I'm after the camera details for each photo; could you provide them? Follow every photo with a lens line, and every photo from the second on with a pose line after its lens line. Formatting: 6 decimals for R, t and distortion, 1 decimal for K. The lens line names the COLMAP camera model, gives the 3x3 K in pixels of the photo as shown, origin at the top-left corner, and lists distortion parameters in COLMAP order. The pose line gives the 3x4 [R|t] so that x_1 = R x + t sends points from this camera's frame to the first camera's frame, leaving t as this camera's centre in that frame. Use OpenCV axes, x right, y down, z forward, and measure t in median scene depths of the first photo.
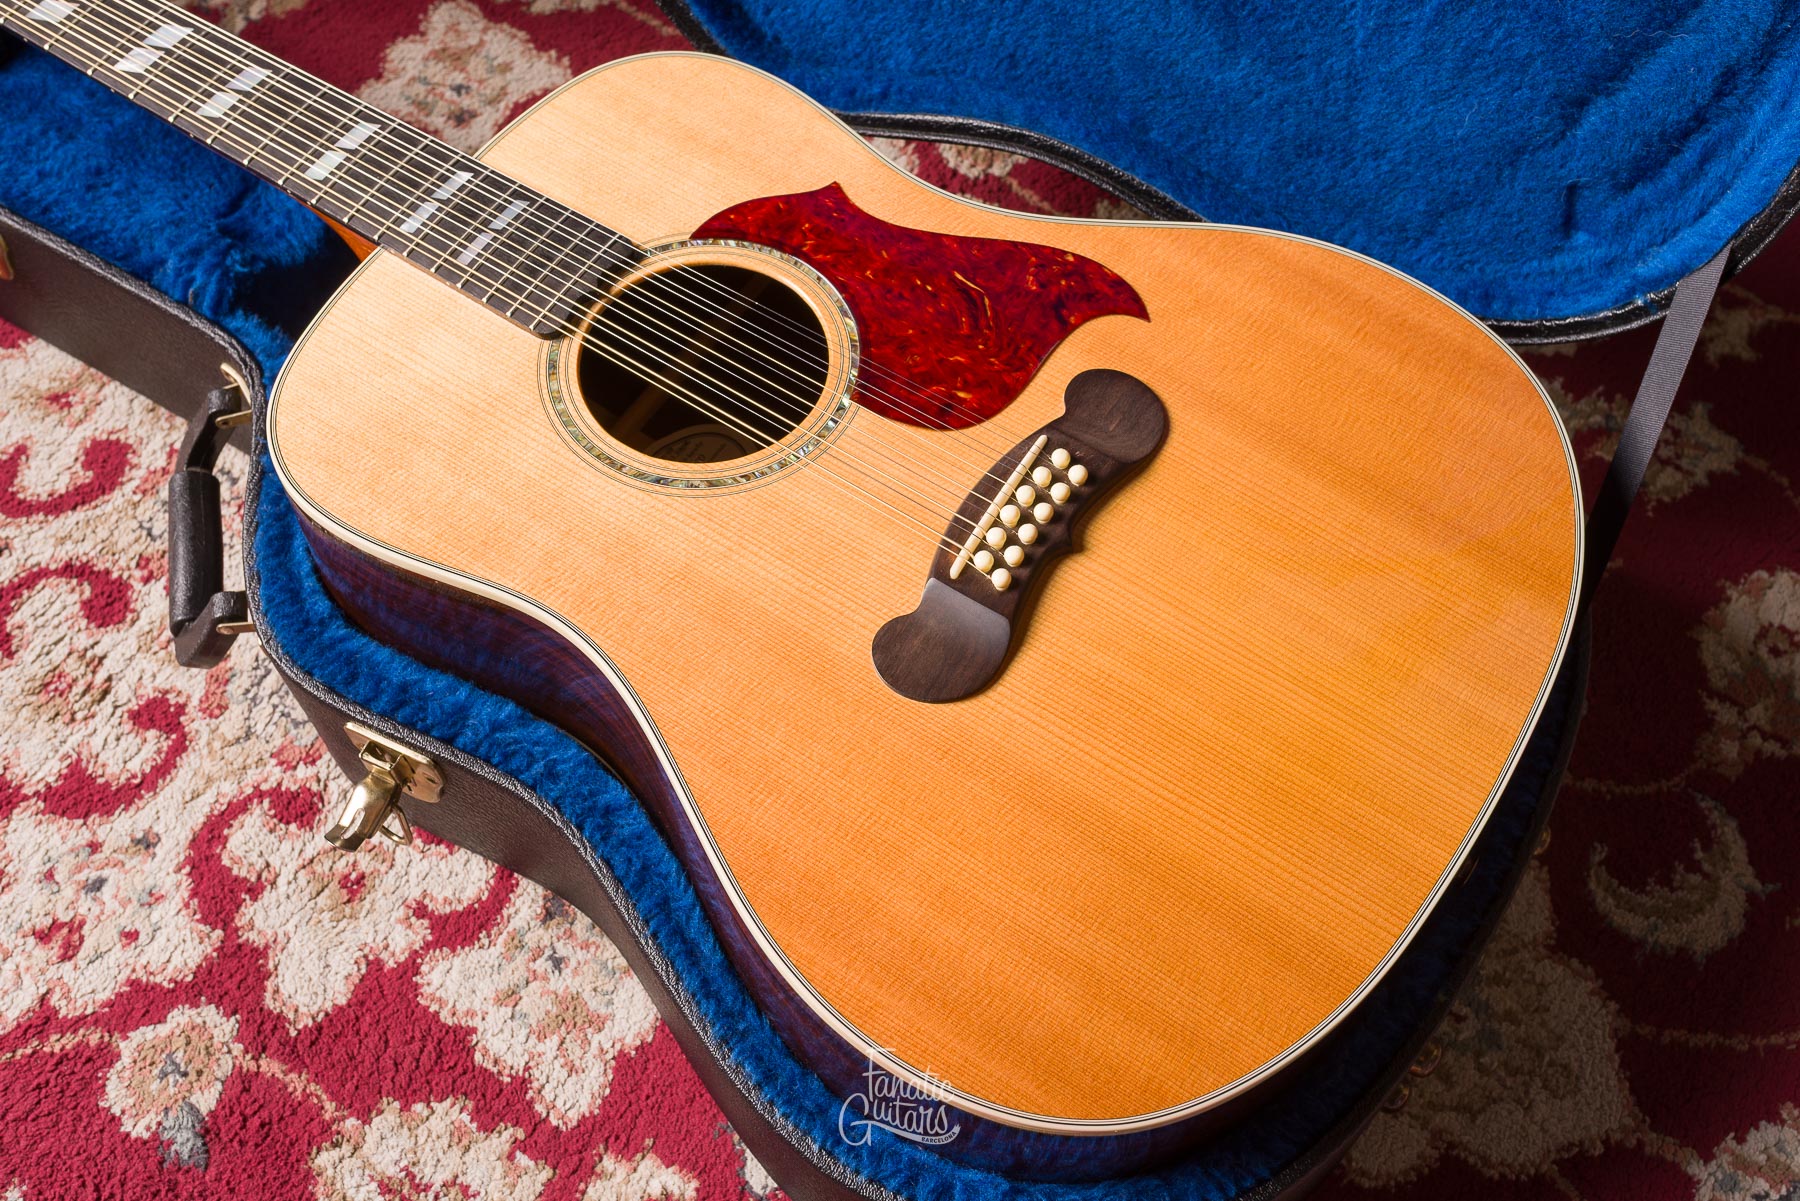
lens RADIAL K [[1907.3, 0, 925.0], [0, 1907.3, 591.4], [0, 0, 1]] dist [-0.002570, 0.004513]
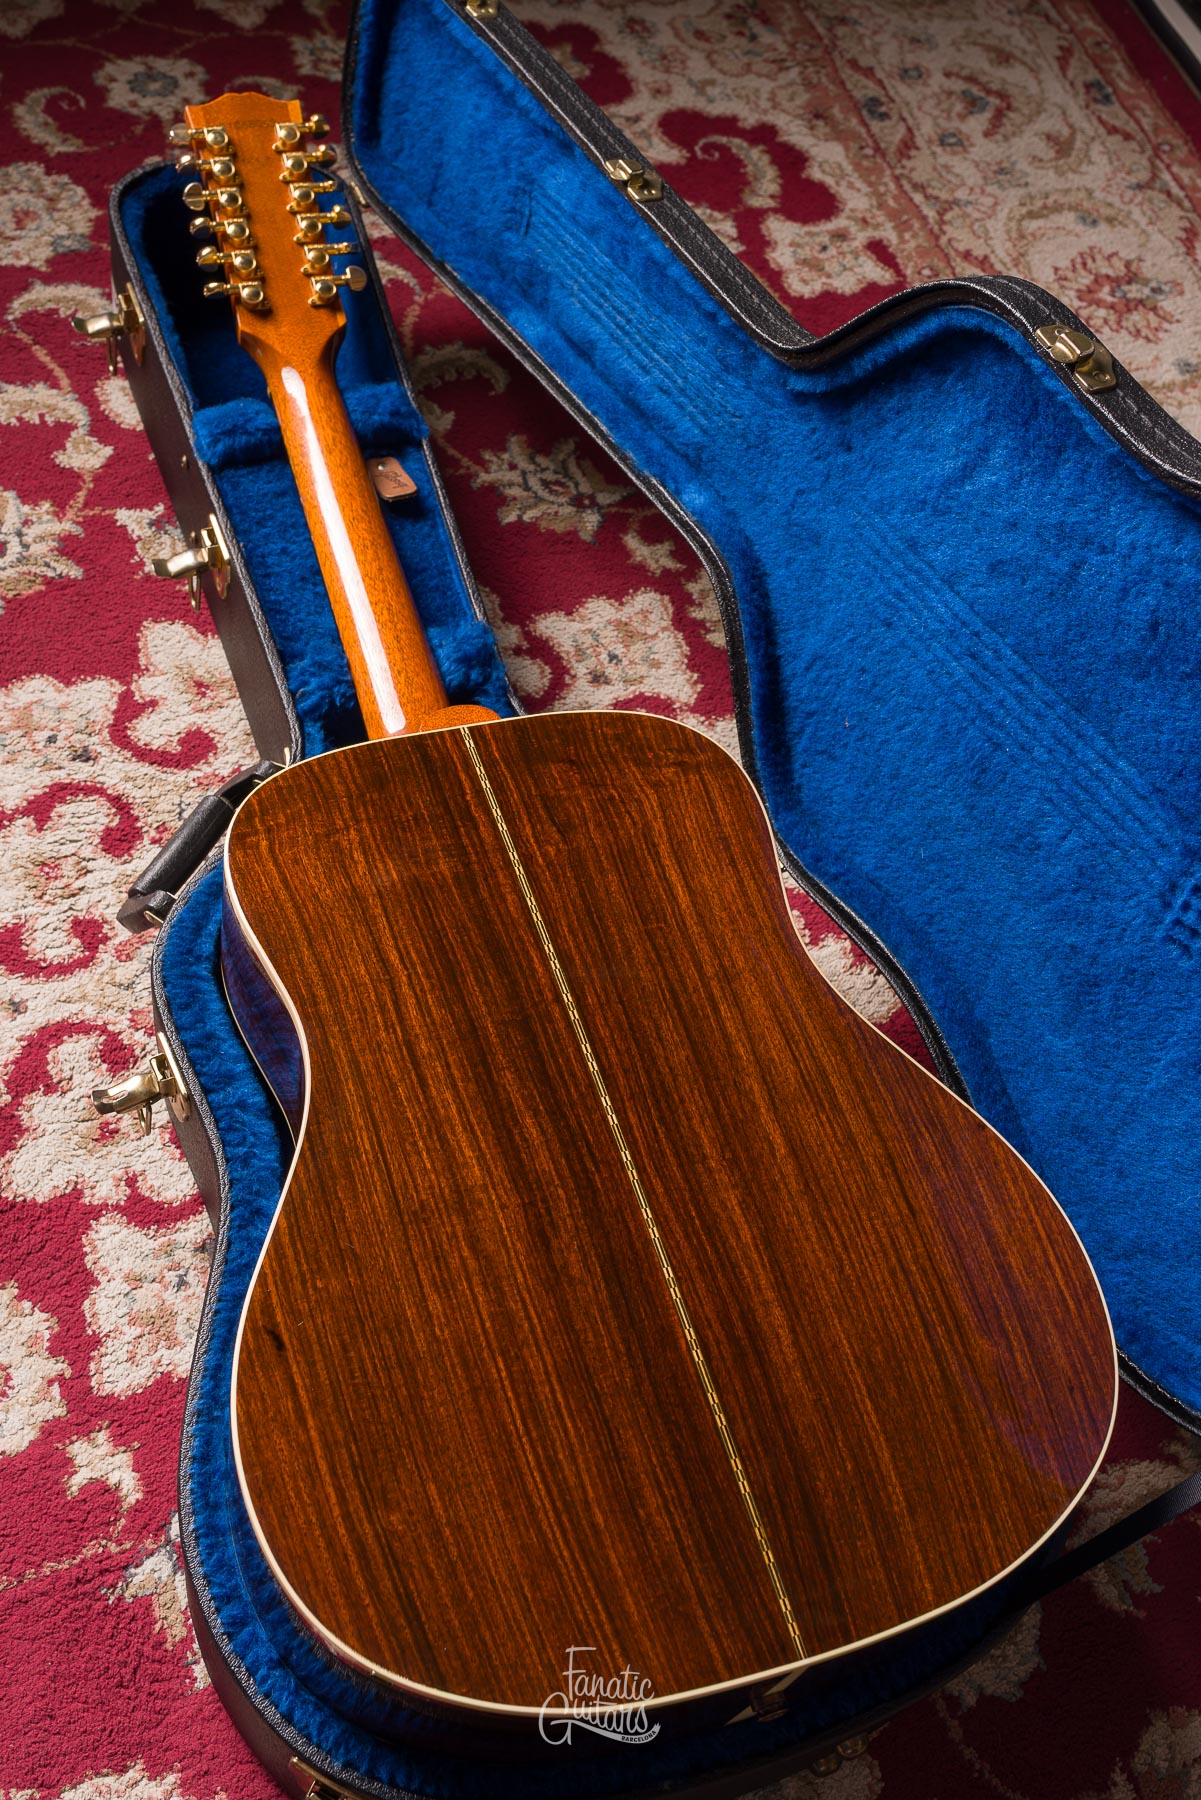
lens RADIAL K [[1931.6, 0, 574.8], [0, 1931.6, 860.6], [0, 0, 1]] dist [0.000511, -0.014980]
pose [[0.771231, 0.578862, -0.264806, 0.178800], [-0.606748, 0.794297, -0.030796, -0.140800], [0.192508, 0.184422, 0.963810, -0.217004]]
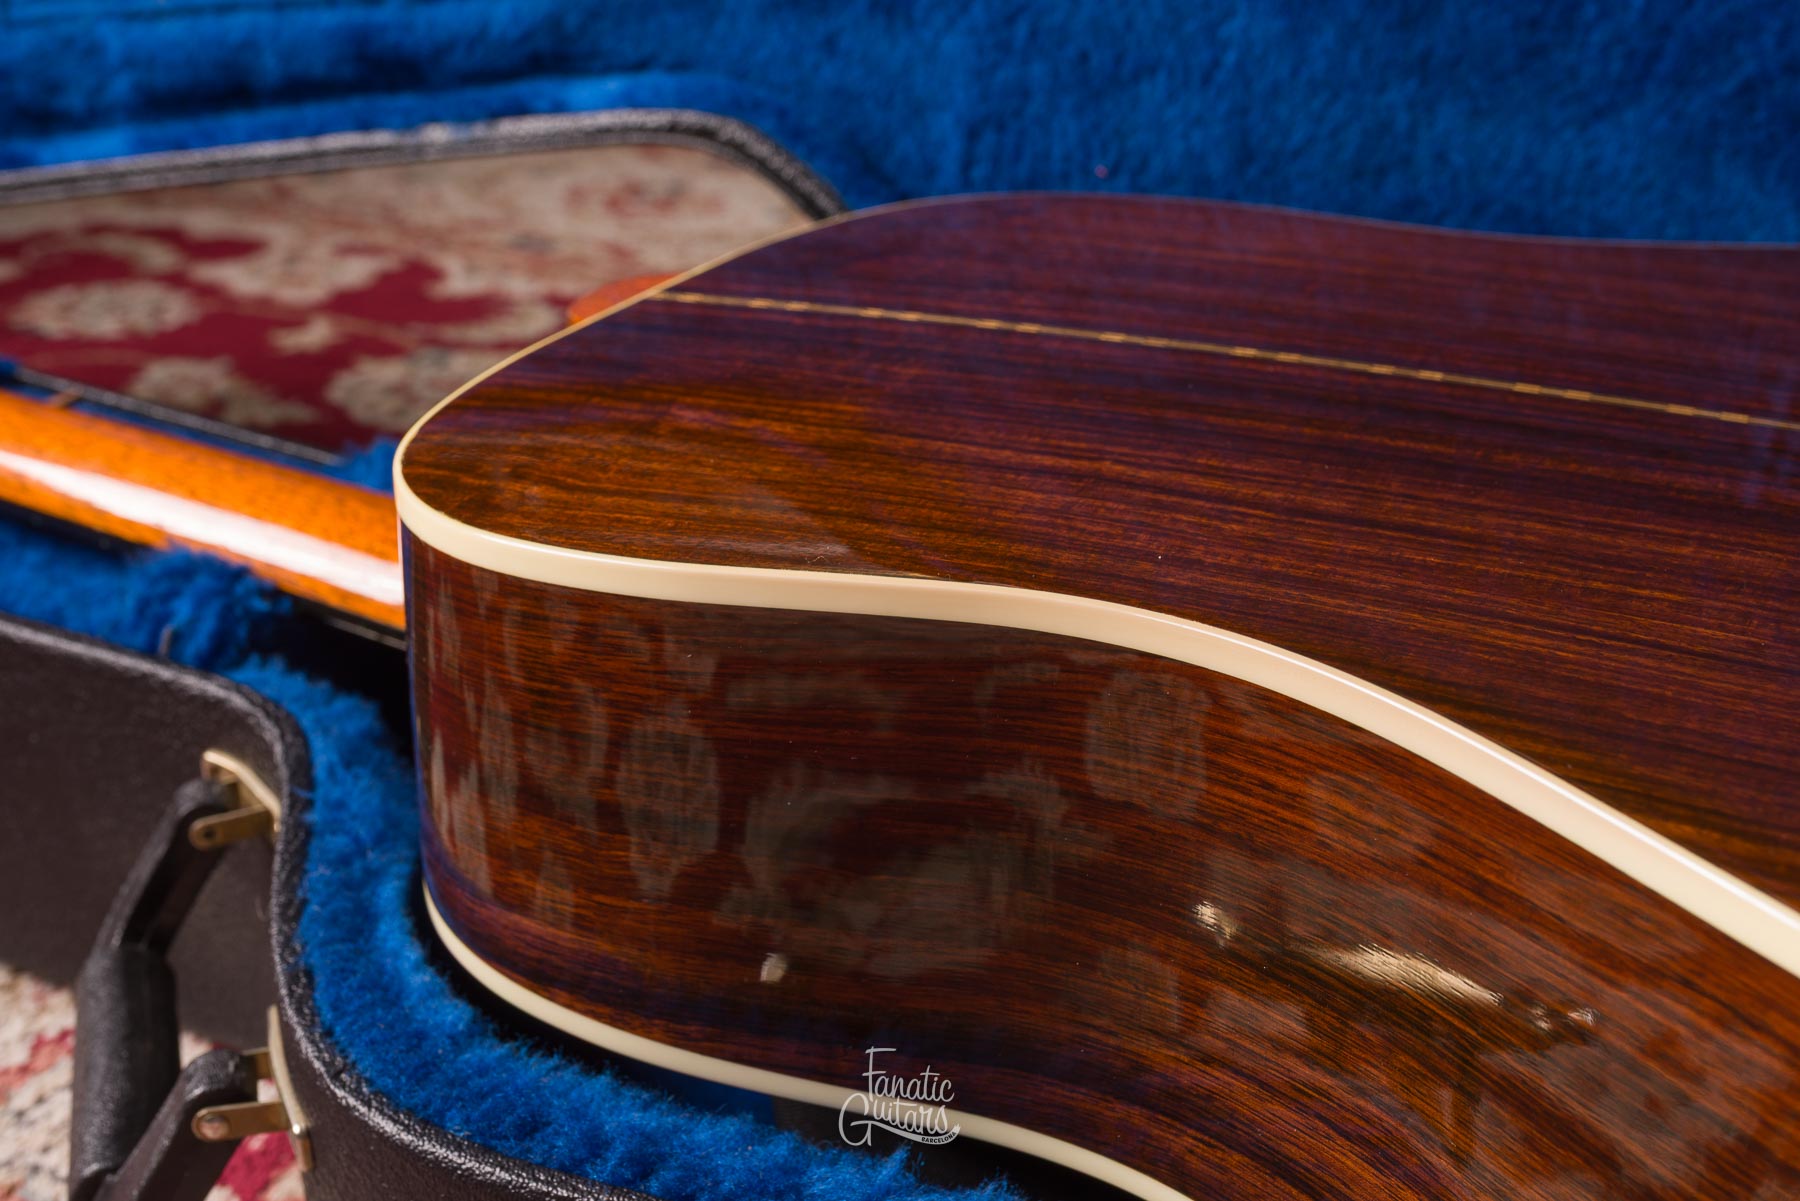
lens RADIAL K [[2084.4, 0, 902.7], [0, 2084.4, 601.1], [0, 0, 1]] dist [0.005348, -0.002878]
pose [[0.993225, -0.037817, 0.109880, -0.241164], [0.092491, 0.829710, -0.550479, 0.201185], [-0.070351, 0.556913, 0.827586, 0.477542]]
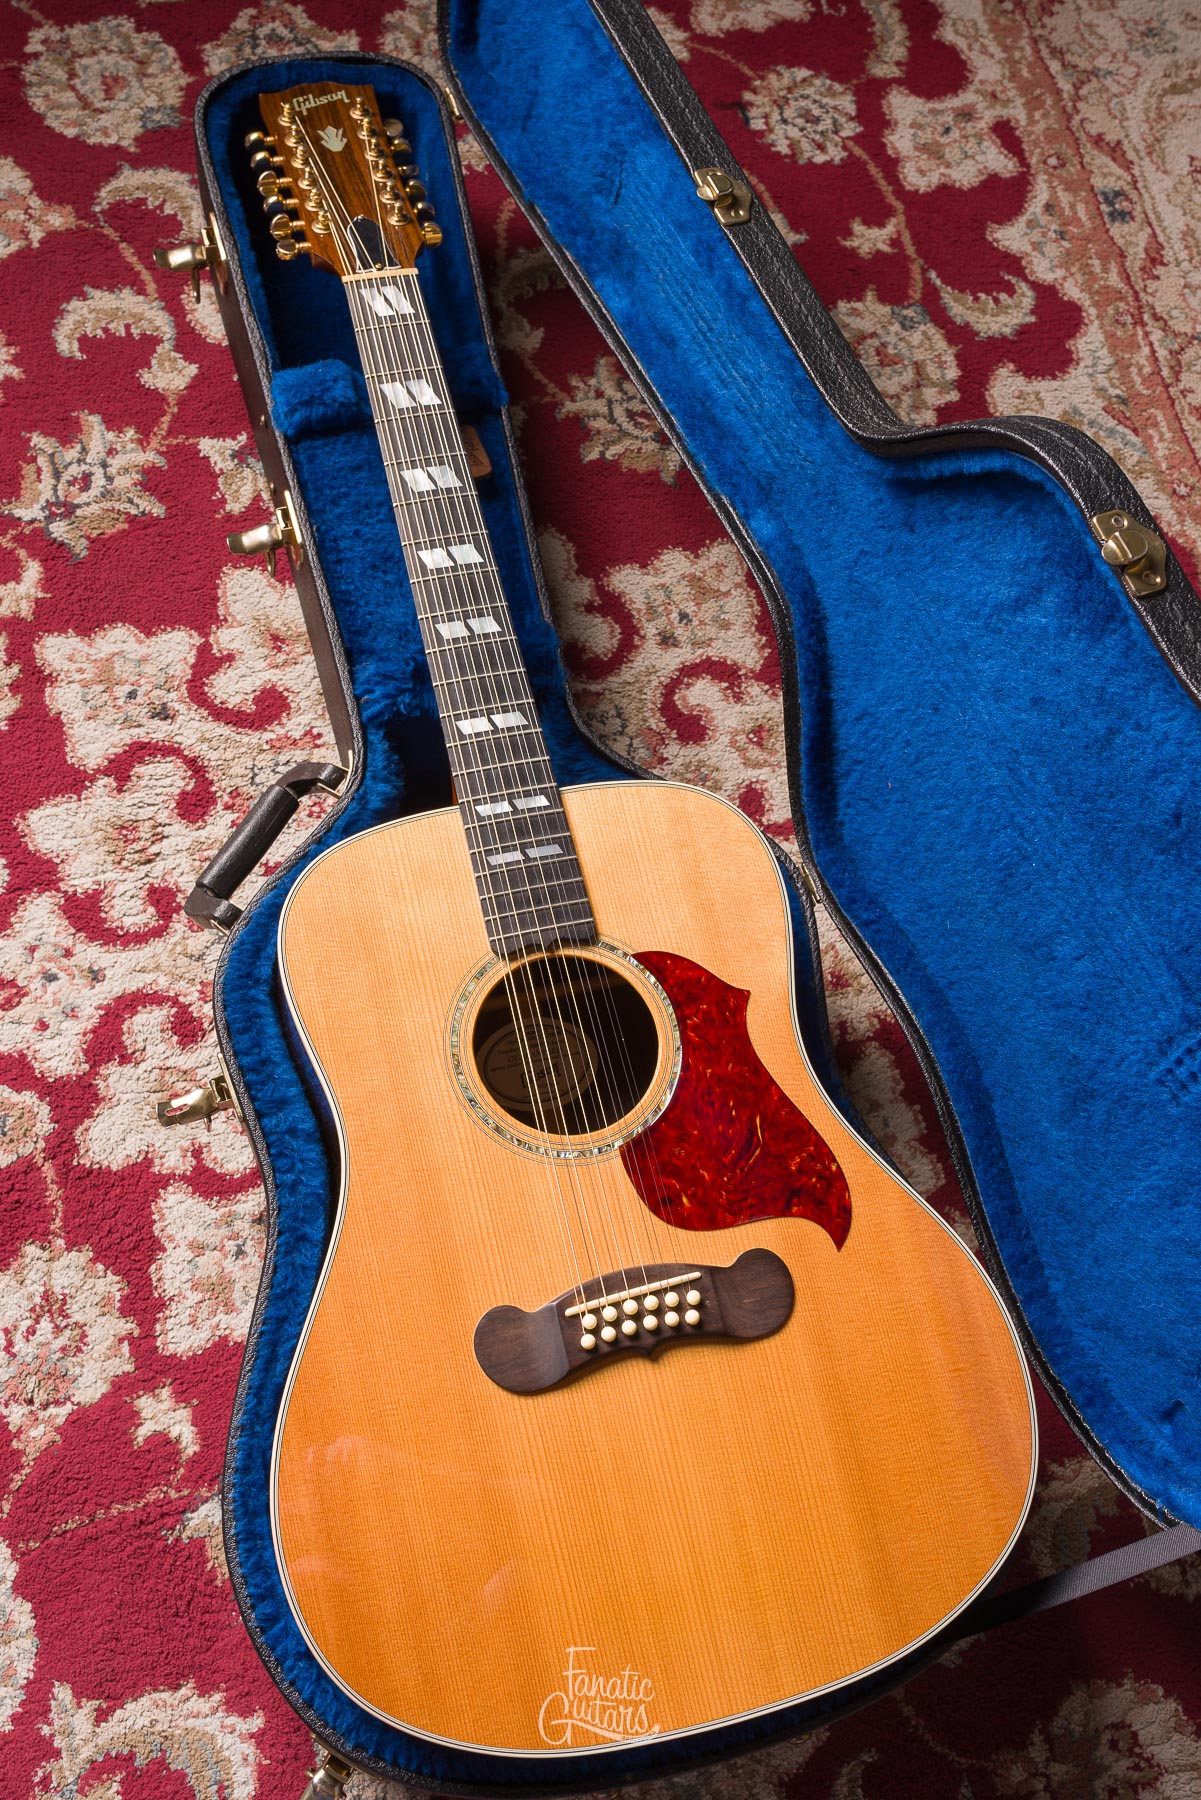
lens RADIAL K [[1879.2, 0, 594.6], [0, 1879.2, 892.3], [0, 0, 1]] dist [0.000451, -0.009396]
pose [[0.722404, 0.672988, -0.158808, 0.033467], [-0.649596, 0.739224, 0.177690, -0.404196], [0.236978, -0.025203, 0.971188, -0.252877]]
